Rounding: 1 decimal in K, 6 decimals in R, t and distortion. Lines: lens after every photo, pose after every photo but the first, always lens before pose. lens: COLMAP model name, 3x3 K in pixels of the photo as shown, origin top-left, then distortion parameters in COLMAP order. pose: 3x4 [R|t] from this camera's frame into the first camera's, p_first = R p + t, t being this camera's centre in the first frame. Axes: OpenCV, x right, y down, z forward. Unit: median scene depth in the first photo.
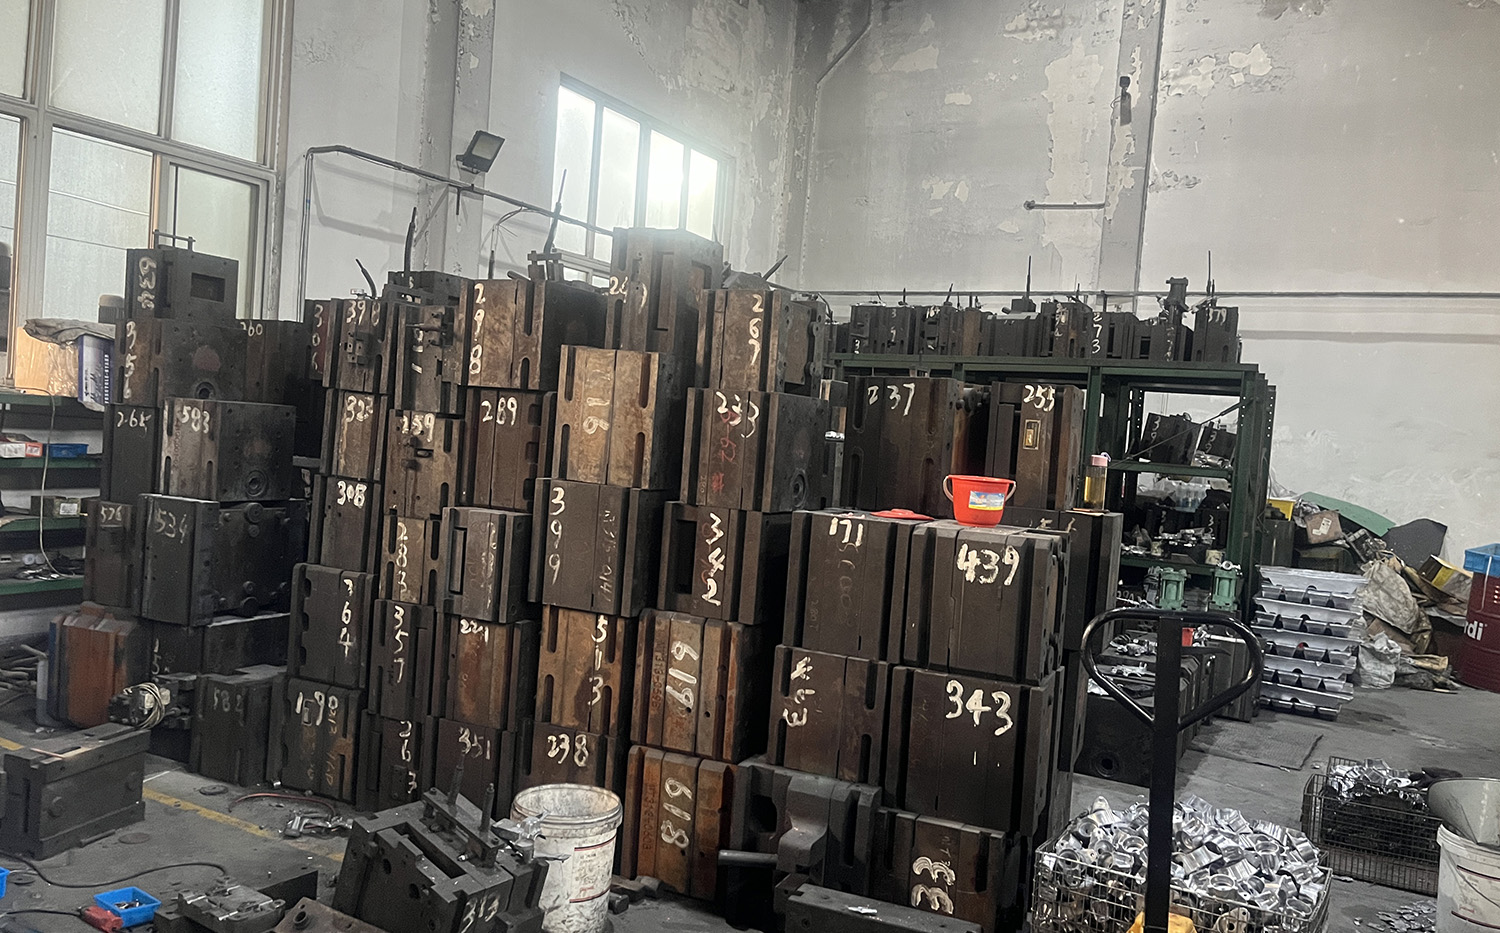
lens RADIAL K [[1129.1, 0, 750.0], [0, 1129.1, 466.5], [0, 0, 1]] dist [-0.000059, -0.000595]
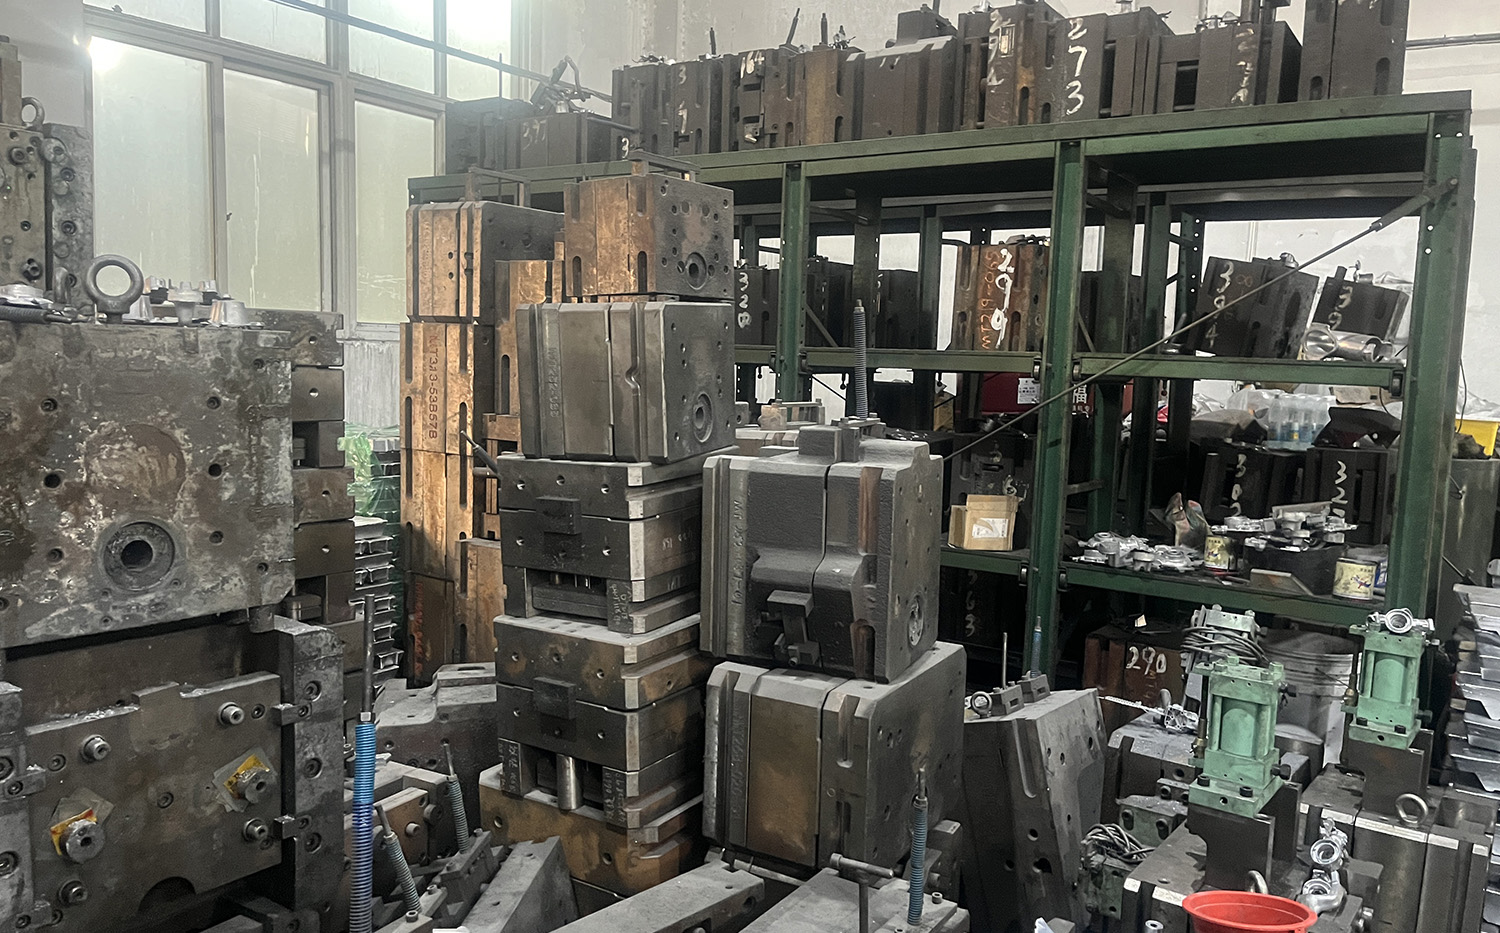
lens RADIAL K [[1217.3, 0, 750.0], [0, 1217.3, 466.5], [0, 0, 1]] dist [0.029373, -0.001442]
pose [[0.998167, -0.032926, -0.050771, 0.193856], [0.036310, 0.997076, 0.067245, 0.000690], [0.048408, -0.068965, 0.996444, 0.493899]]
